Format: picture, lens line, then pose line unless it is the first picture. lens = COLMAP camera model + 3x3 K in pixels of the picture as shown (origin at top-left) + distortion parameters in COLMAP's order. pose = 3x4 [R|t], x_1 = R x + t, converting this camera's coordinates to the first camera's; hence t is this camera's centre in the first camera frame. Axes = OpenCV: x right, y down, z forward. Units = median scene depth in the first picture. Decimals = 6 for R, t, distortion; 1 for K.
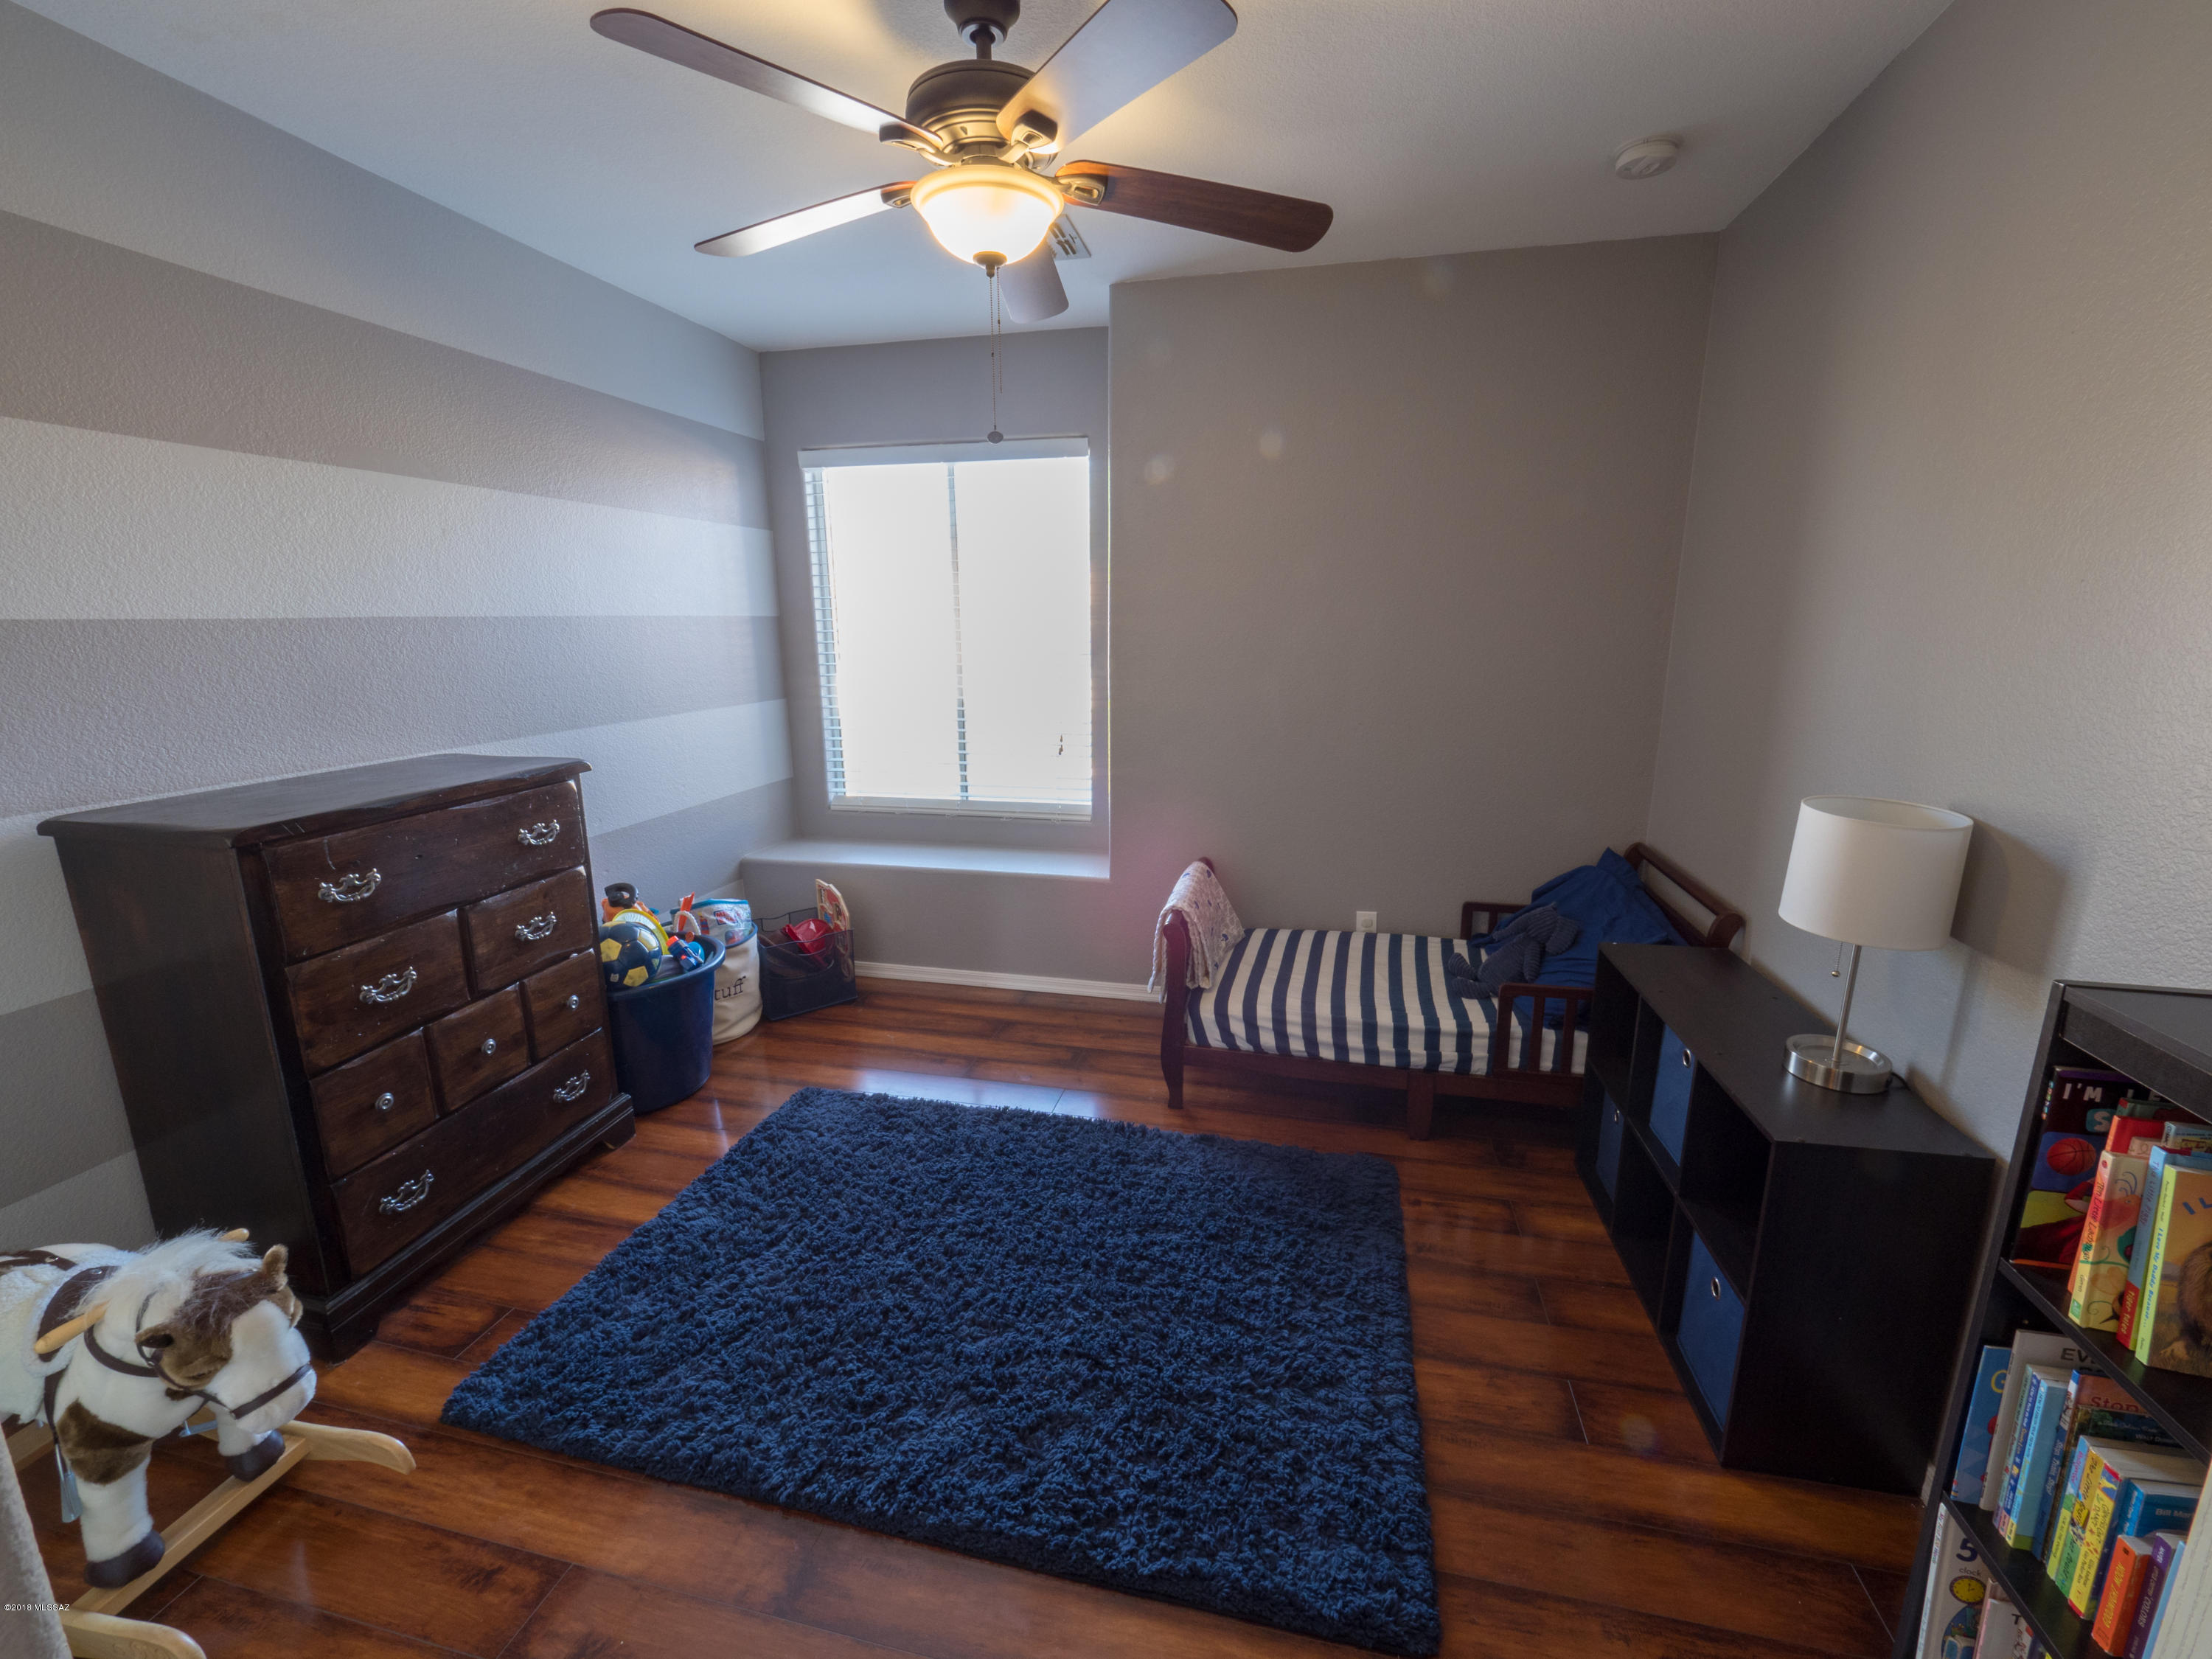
lens RADIAL K [[926.8, 0, 1109.3], [0, 926.8, 824.6], [0, 0, 1]] dist [-0.004334, -0.000940]
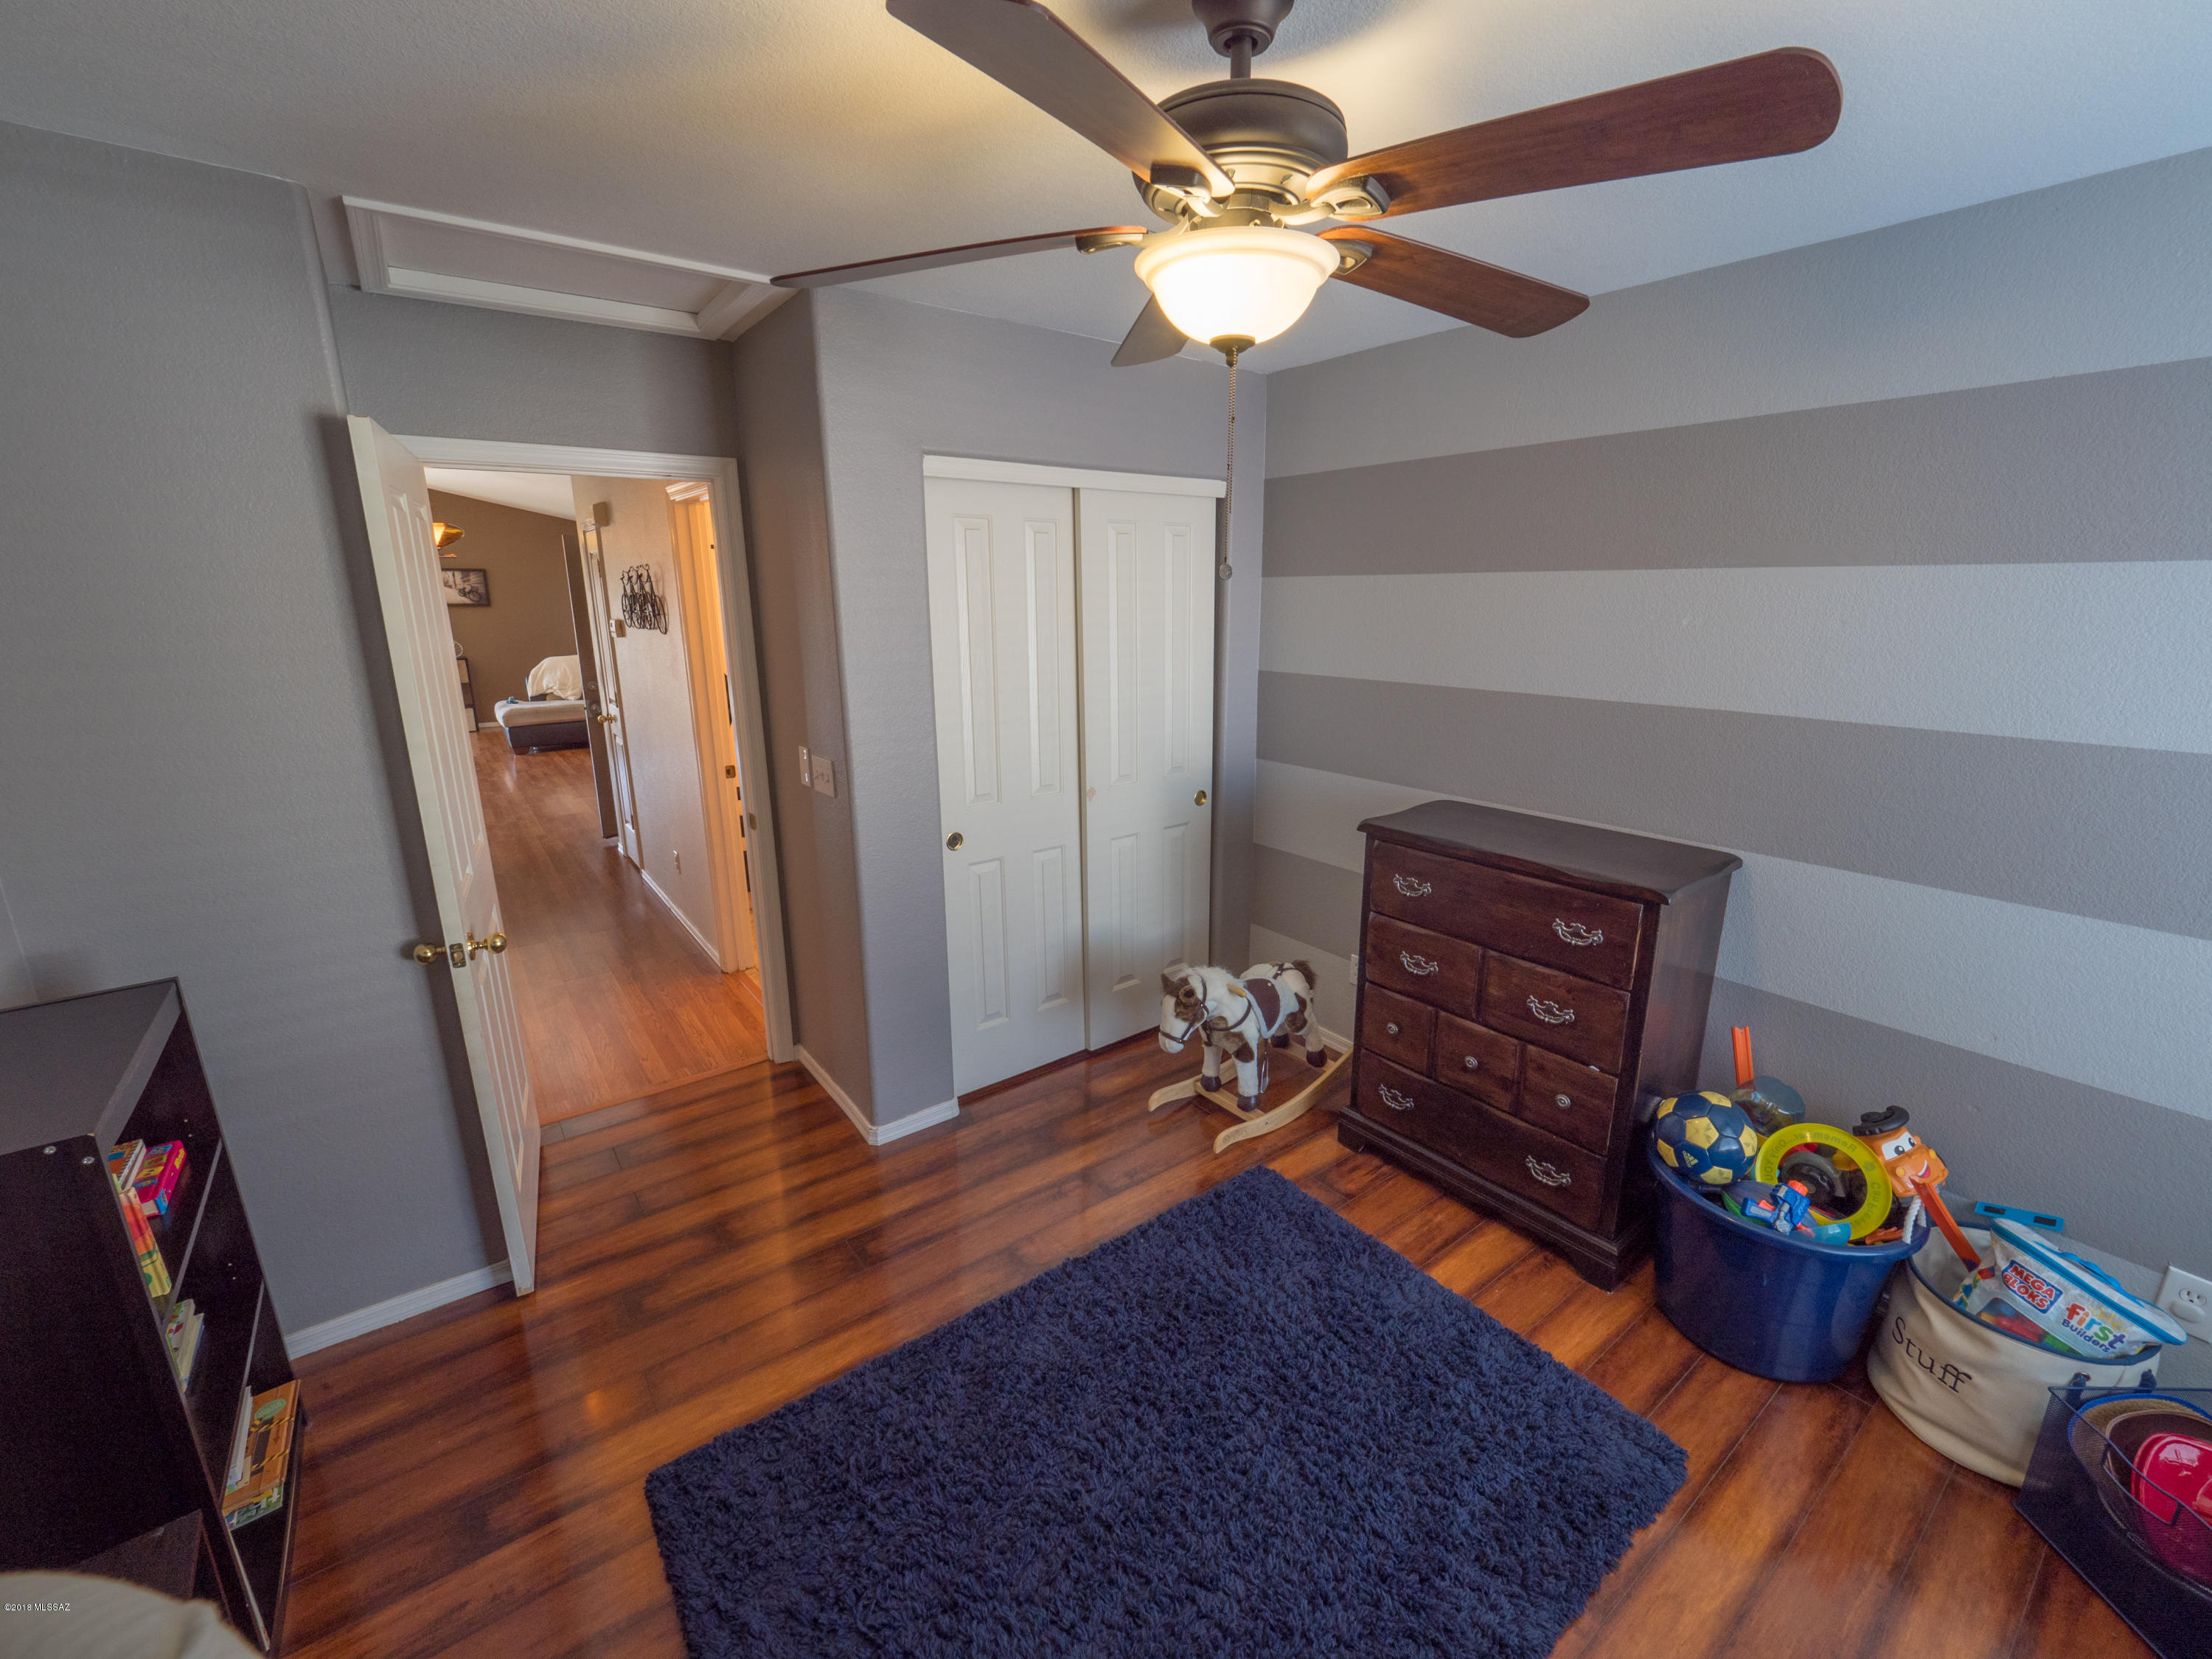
lens RADIAL K [[926.8, 0, 1109.3], [0, 926.8, 824.6], [0, 0, 1]] dist [-0.004334, -0.000940]
pose [[-0.642097, 0.196822, -0.740927, 0.440453], [-0.160065, 0.910760, 0.380652, -0.402974], [0.749727, 0.363012, -0.553291, 1.138038]]
